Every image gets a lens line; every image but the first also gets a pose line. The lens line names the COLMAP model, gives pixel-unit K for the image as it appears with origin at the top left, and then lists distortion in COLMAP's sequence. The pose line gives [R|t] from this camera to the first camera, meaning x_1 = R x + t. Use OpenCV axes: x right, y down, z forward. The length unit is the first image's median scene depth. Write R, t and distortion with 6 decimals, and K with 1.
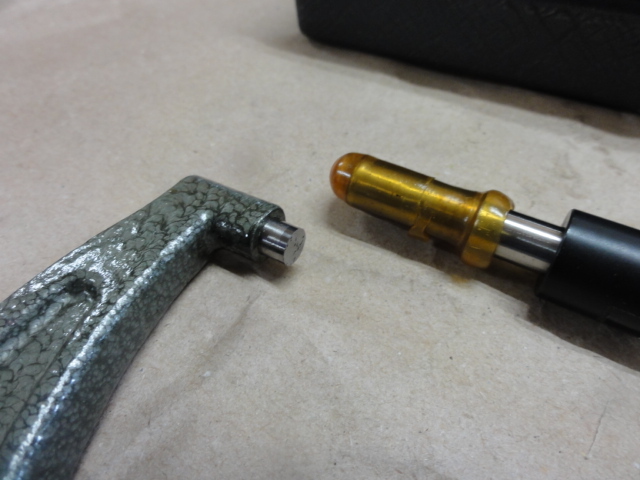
lens RADIAL K [[457.5, 0, 320.0], [0, 457.5, 240.0], [0, 0, 1]] dist [-0.010091, -0.002006]
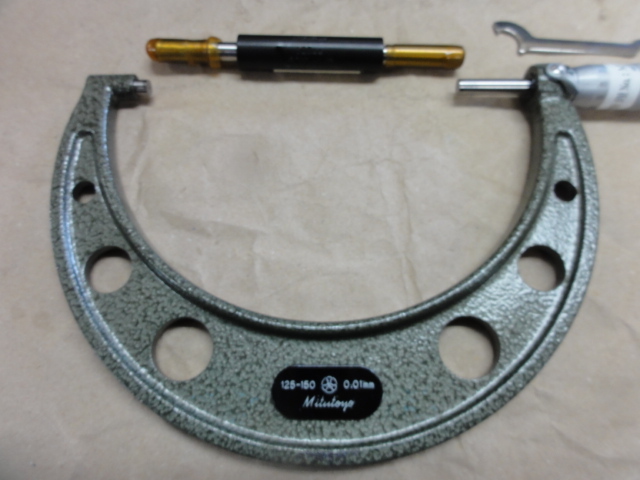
lens RADIAL K [[457.5, 0, 320.0], [0, 457.5, 240.0], [0, 0, 1]] dist [-0.010091, -0.002006]
pose [[0.854928, -0.465858, 0.228197, -0.202730], [0.346049, 0.839883, 0.418147, -0.004786], [-0.386456, -0.278518, 0.879249, -1.697661]]
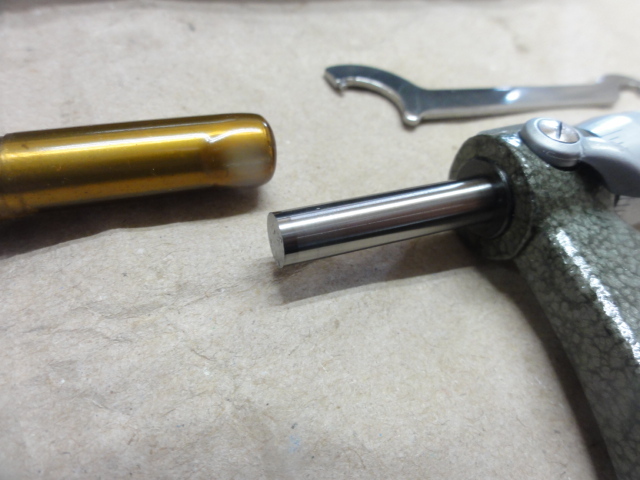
lens RADIAL K [[457.5, 0, 320.0], [0, 457.5, 240.0], [0, 0, 1]] dist [-0.010091, -0.002006]
pose [[0.607445, -0.534695, 0.587462, 0.985811], [0.443433, 0.841835, 0.307704, 0.396184], [-0.659074, 0.073587, 0.748470, -0.183751]]
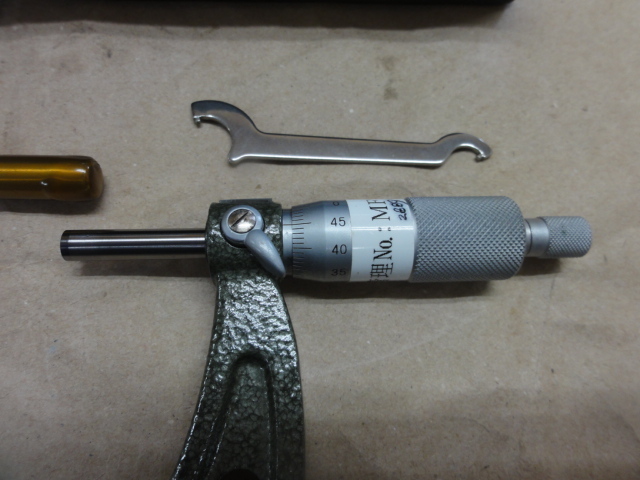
lens RADIAL K [[457.5, 0, 320.0], [0, 457.5, 240.0], [0, 0, 1]] dist [-0.010091, -0.002006]
pose [[0.832813, -0.477061, 0.280776, 1.566163], [0.328944, 0.834458, 0.442128, 0.247163], [-0.445218, -0.275850, 0.851873, -0.963065]]
